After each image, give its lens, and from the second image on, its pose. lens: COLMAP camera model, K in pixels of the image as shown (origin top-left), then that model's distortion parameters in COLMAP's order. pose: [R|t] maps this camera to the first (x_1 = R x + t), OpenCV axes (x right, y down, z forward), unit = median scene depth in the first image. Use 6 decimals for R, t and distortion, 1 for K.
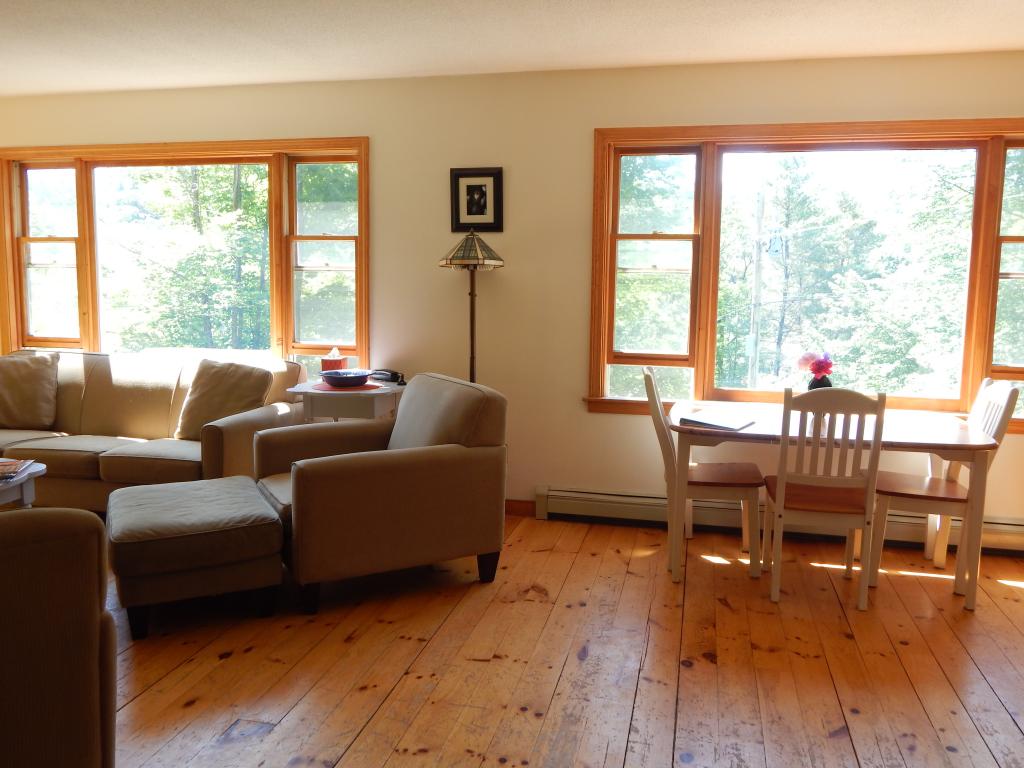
lens RADIAL K [[839.5, 0, 509.8], [0, 839.5, 379.3], [0, 0, 1]] dist [-0.007101, -0.007988]
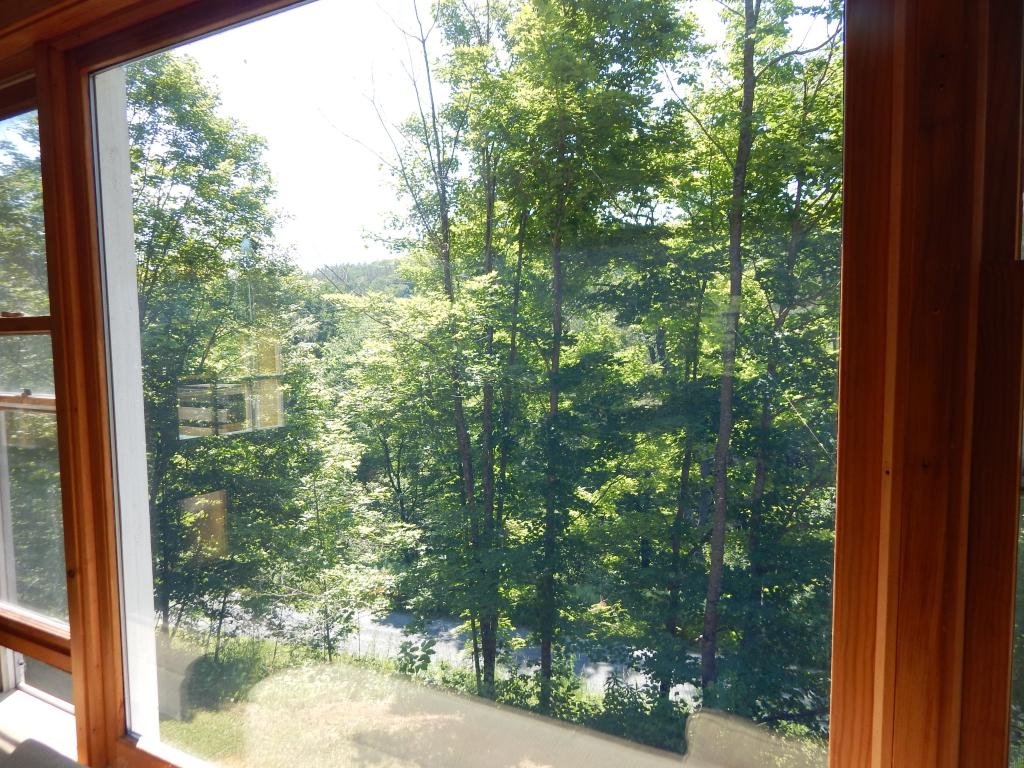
lens RADIAL K [[670.3, 0, 508.6], [0, 670.3, 382.9], [0, 0, 1]] dist [0.006229, -0.009177]
pose [[0.964325, -0.006666, -0.264637, -0.107630], [-0.004944, 0.999055, -0.043179, -0.049480], [0.264674, 0.042947, 0.963381, 0.294463]]
